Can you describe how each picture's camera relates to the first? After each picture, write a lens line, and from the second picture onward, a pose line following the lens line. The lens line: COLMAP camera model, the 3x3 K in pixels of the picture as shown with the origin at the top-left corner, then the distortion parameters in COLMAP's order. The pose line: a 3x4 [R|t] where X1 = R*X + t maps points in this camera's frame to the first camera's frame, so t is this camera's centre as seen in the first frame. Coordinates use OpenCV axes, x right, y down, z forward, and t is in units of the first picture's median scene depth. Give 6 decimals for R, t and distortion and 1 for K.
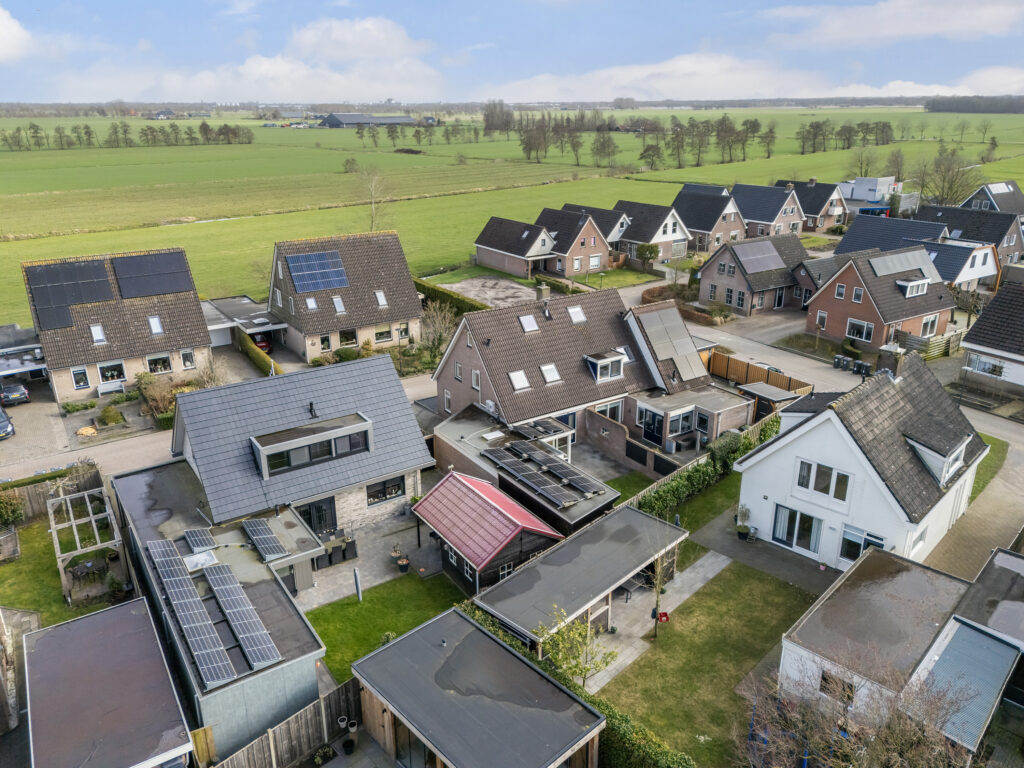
lens RADIAL K [[752.7, 0, 512.0], [0, 752.7, 384.0], [0, 0, 1]] dist [0.071561, -0.058689]
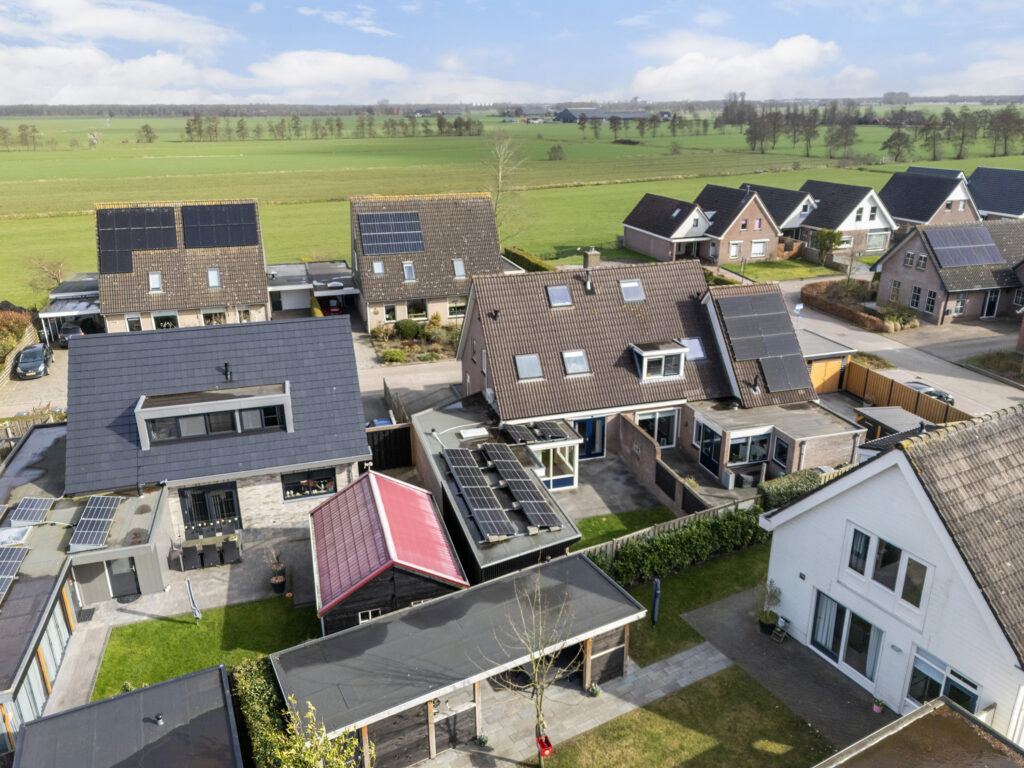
lens RADIAL K [[755.2, 0, 512.0], [0, 755.2, 384.0], [0, 0, 1]] dist [0.063310, -0.050258]
pose [[0.953996, 0.101798, -0.282009, 0.181286], [-0.101959, 0.994688, 0.014144, 0.002935], [0.281951, 0.015260, 0.959308, 0.213925]]
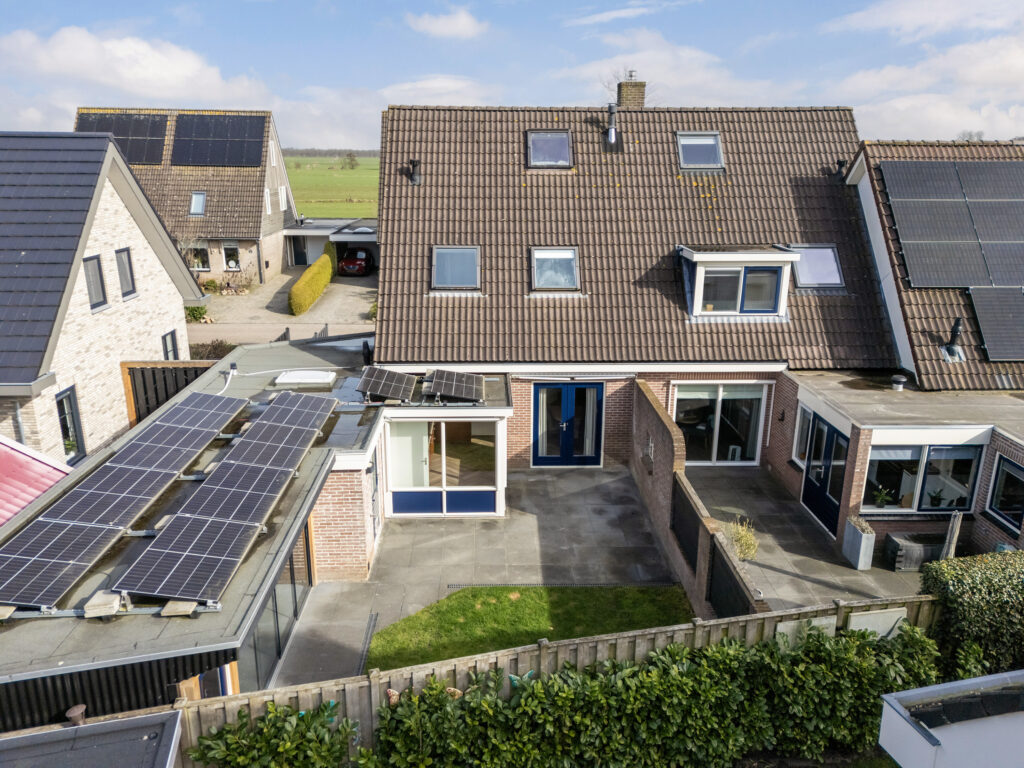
lens RADIAL K [[752.7, 0, 512.0], [0, 752.7, 384.0], [0, 0, 1]] dist [0.071561, -0.058689]
pose [[0.847186, 0.164658, -0.505137, 0.204952], [-0.194621, 0.980856, -0.006680, 0.043103], [0.494367, 0.103970, 0.863013, 0.579828]]
